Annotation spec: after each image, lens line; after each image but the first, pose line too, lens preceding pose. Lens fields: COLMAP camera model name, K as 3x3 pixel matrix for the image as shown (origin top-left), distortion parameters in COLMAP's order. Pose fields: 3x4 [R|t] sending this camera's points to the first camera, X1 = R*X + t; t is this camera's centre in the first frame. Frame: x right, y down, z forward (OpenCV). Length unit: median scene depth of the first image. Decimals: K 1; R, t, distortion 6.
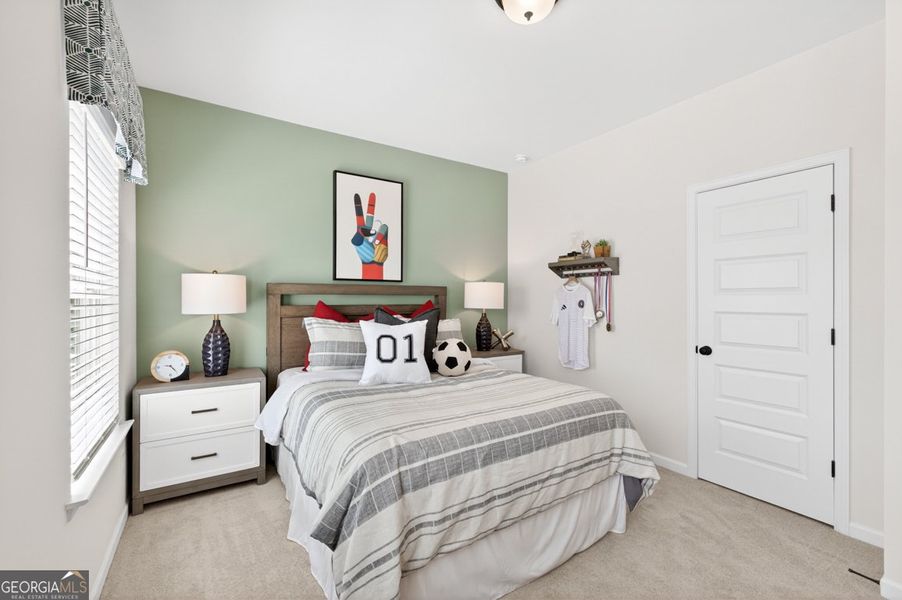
lens RADIAL K [[384.1, 0, 455.5], [0, 384.1, 300.3], [0, 0, 1]] dist [0.002396, -0.000374]
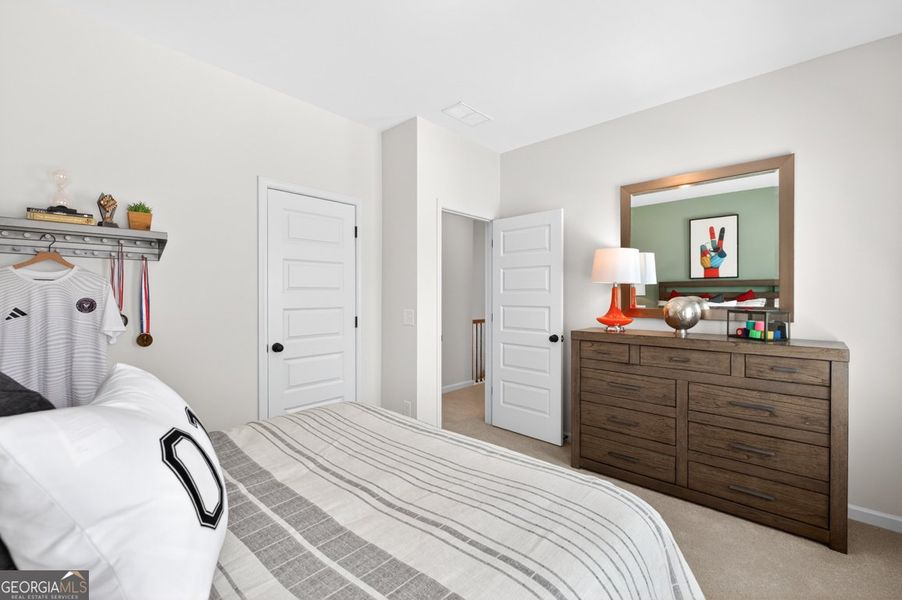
lens RADIAL K [[384.1, 0, 455.5], [0, 384.1, 300.3], [0, 0, 1]] dist [0.002396, -0.000374]
pose [[-0.262175, 0.000148, 0.965020, -1.526582], [0.011845, 0.999925, 0.003064, 0.033765], [-0.964948, 0.012234, -0.262157, 2.805337]]
